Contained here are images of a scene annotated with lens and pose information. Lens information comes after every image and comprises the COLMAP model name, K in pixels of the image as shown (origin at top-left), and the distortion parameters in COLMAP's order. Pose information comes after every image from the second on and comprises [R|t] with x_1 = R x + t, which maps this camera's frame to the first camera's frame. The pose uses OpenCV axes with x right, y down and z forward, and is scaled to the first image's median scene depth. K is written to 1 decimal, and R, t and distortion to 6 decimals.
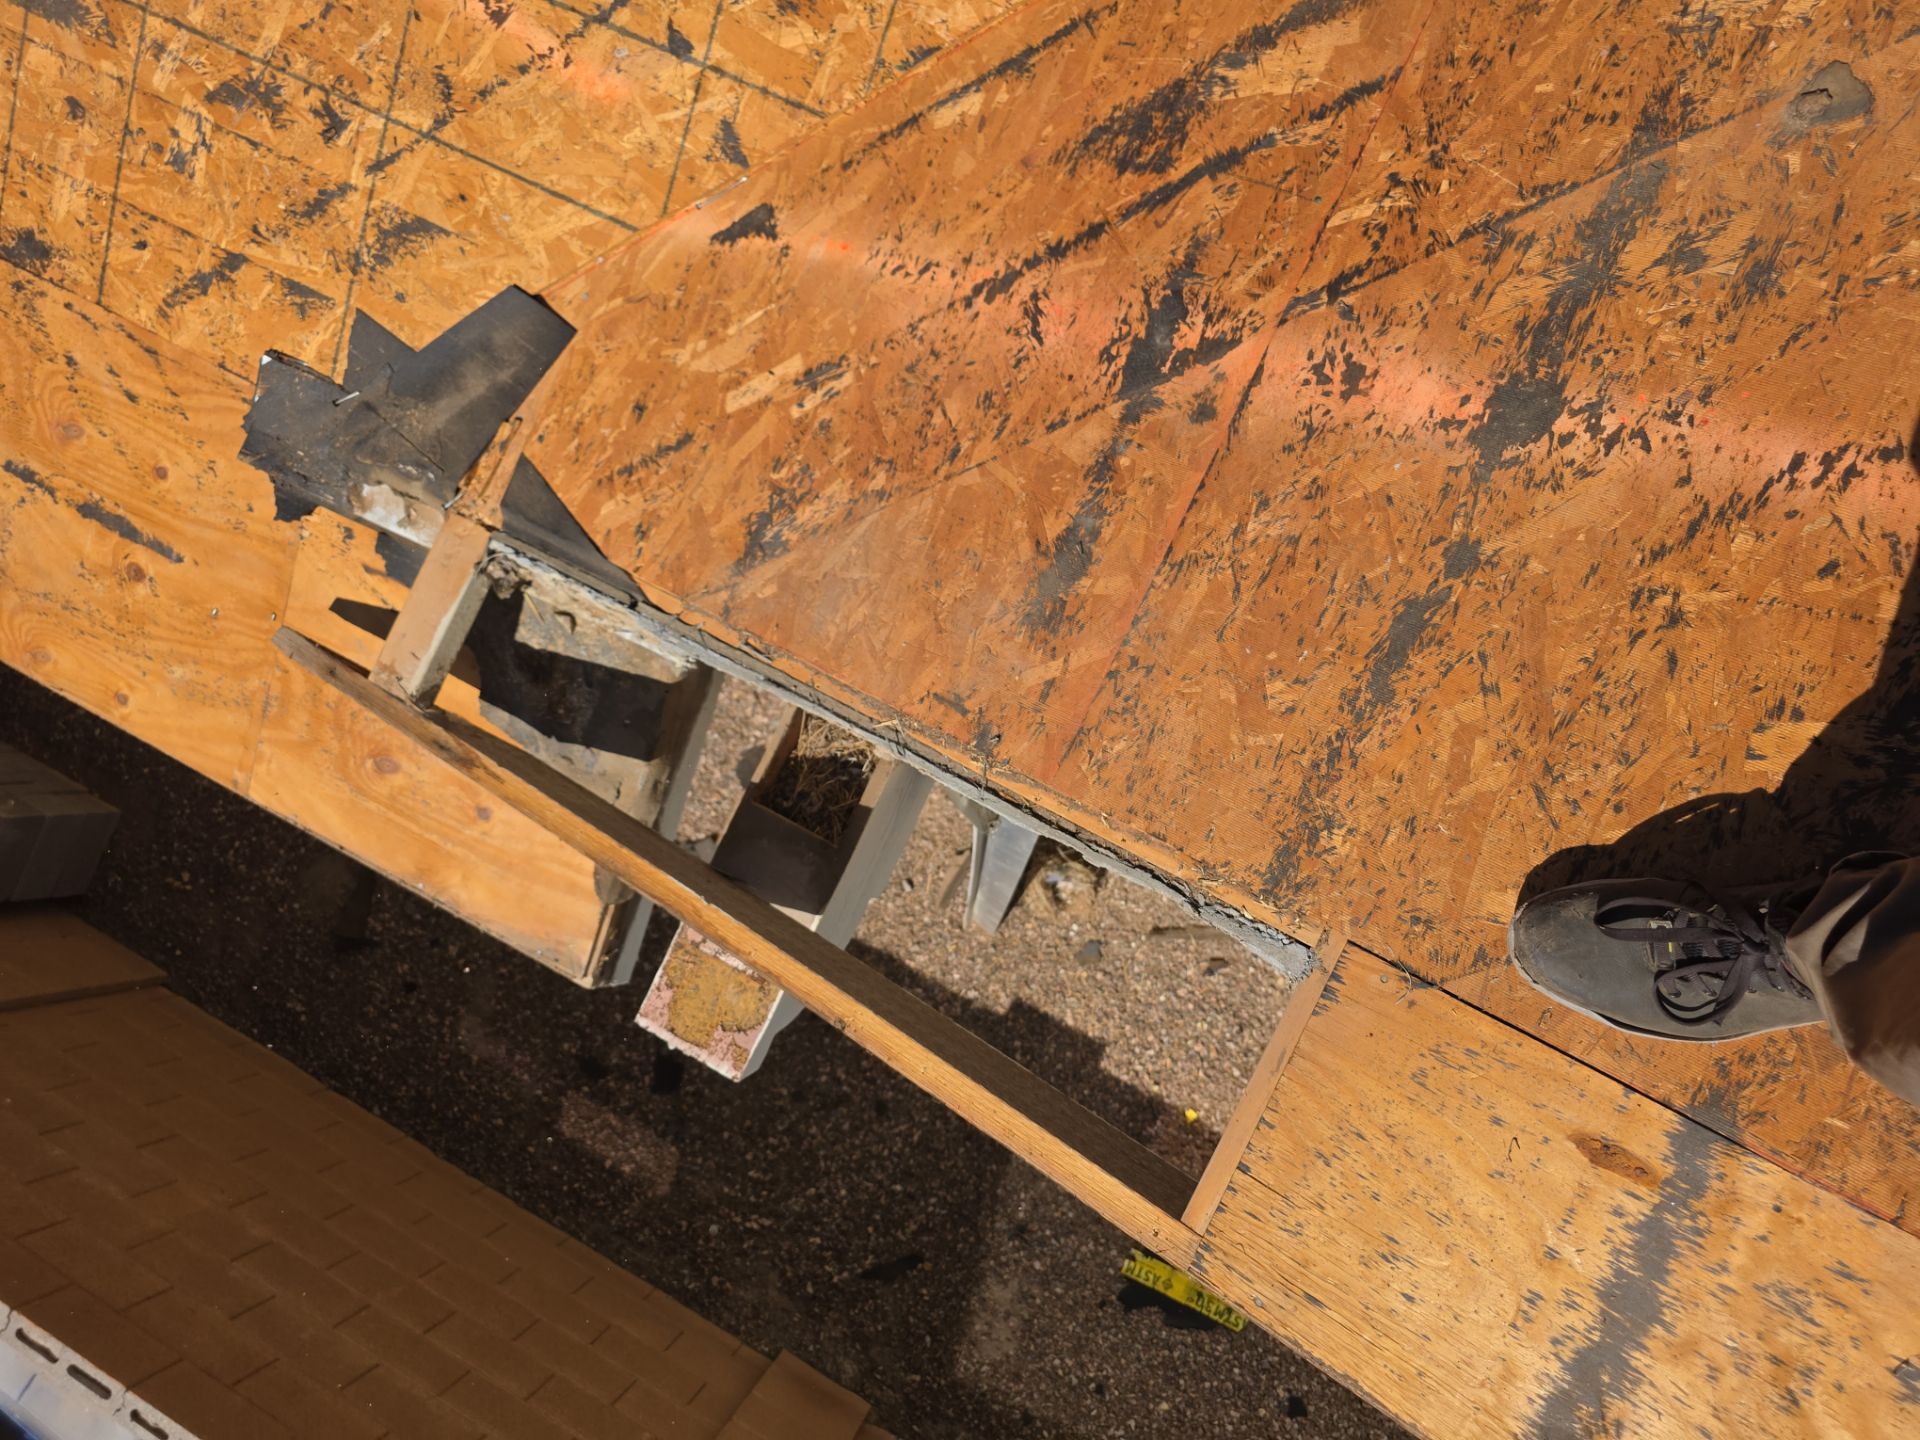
lens RADIAL K [[1304.5, 0, 960.0], [0, 1304.5, 720.0], [0, 0, 1]] dist [0.052525, -0.047382]
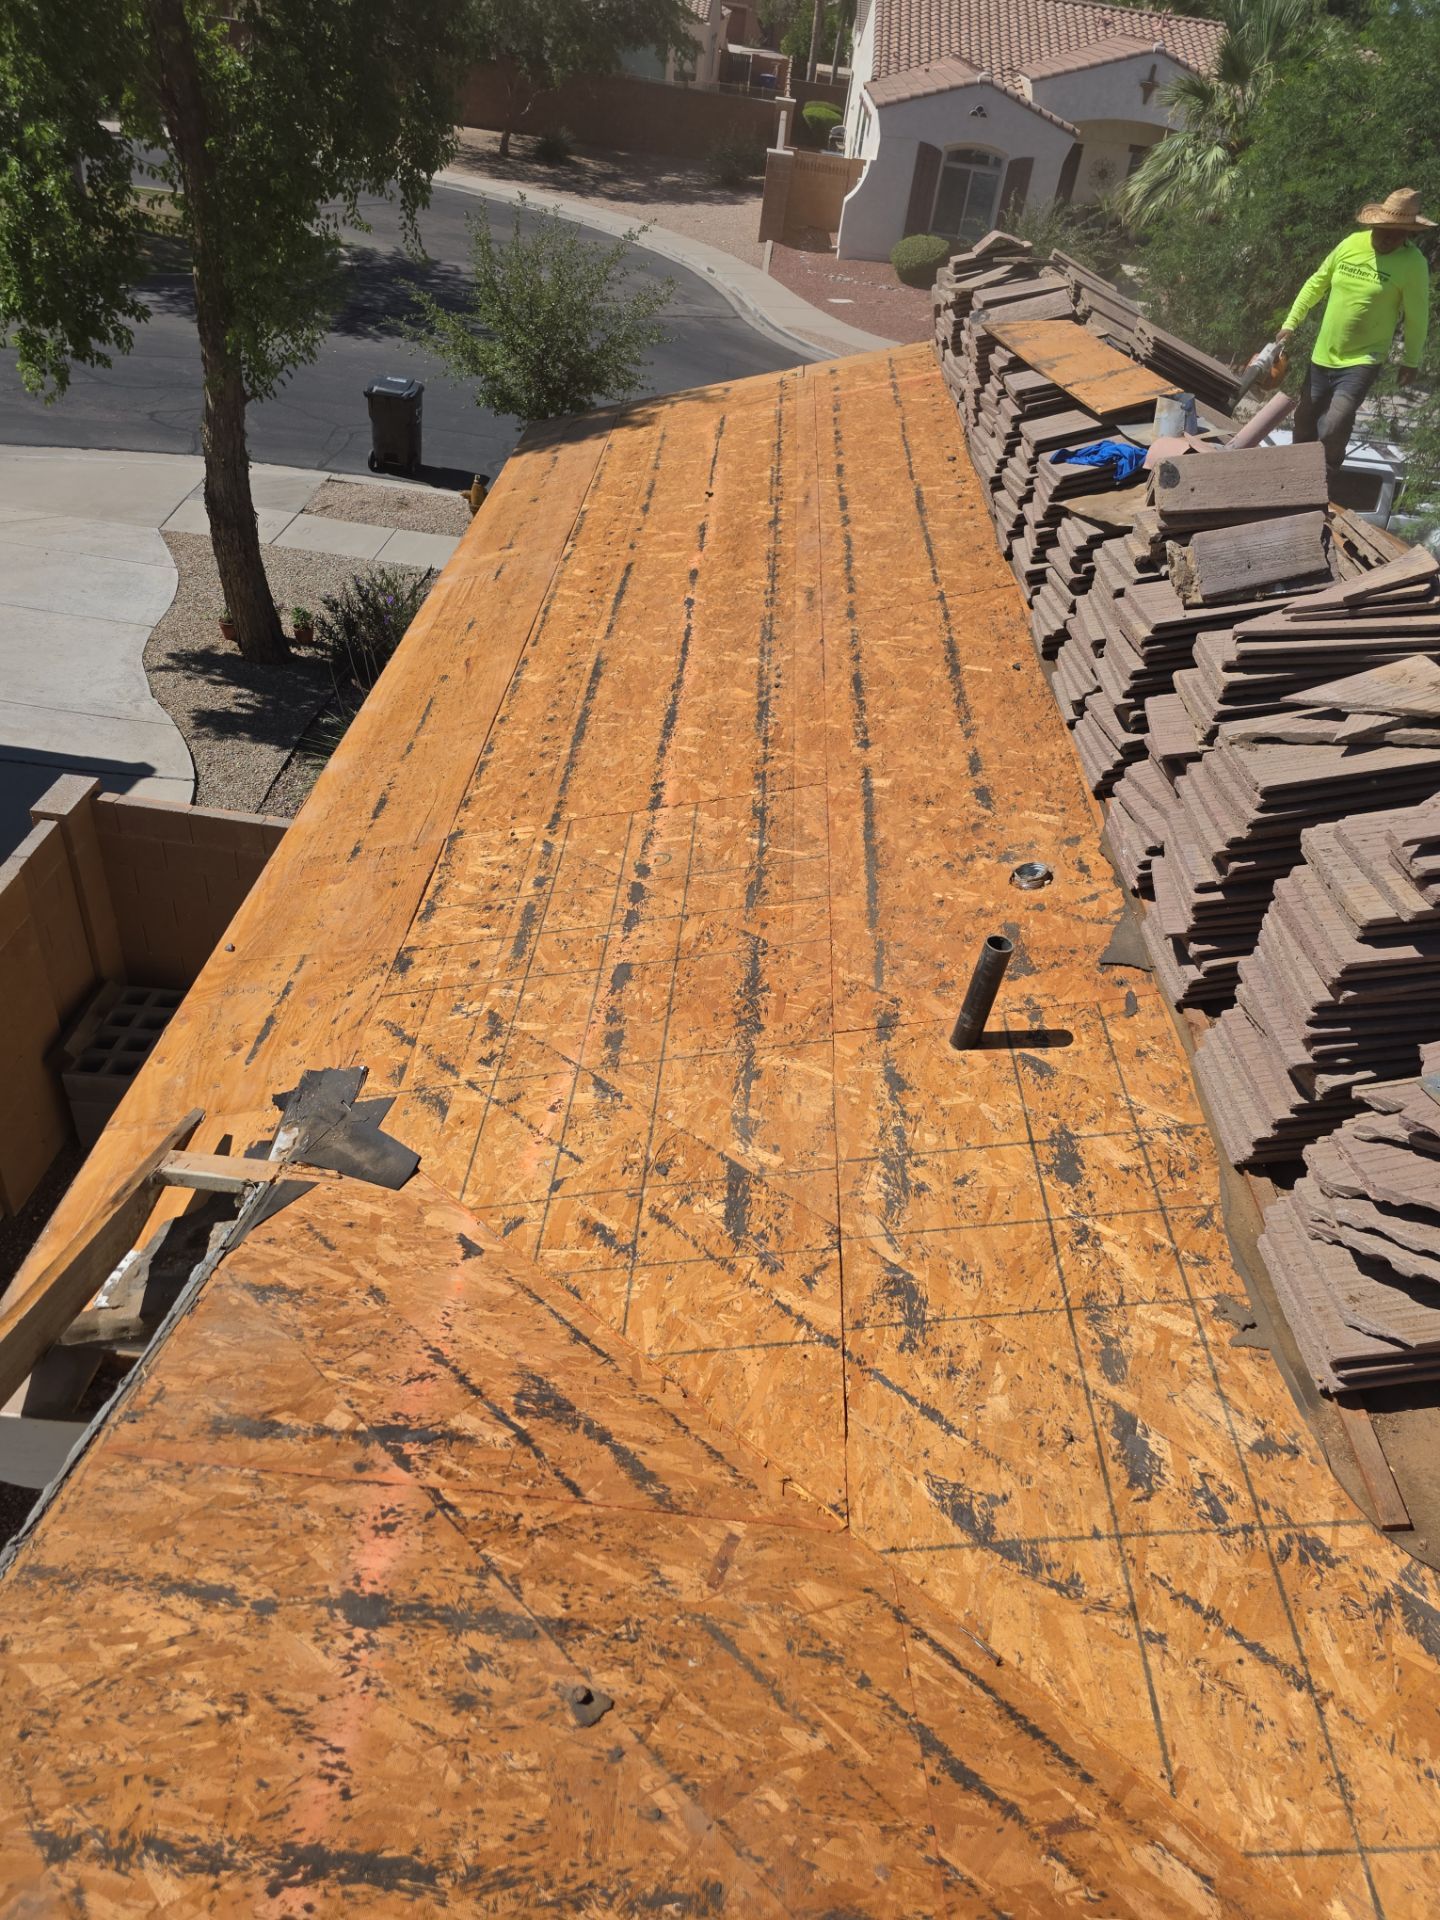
lens RADIAL K [[1304.5, 0, 721.8], [0, 1304.5, 968.7], [0, 0, 1]] dist [0.052525, -0.047382]
pose [[0.368493, 0.721982, -0.585624, 0.764696], [-0.921674, 0.201490, -0.331541, -0.205089], [-0.121369, 0.661925, 0.739679, -0.591988]]
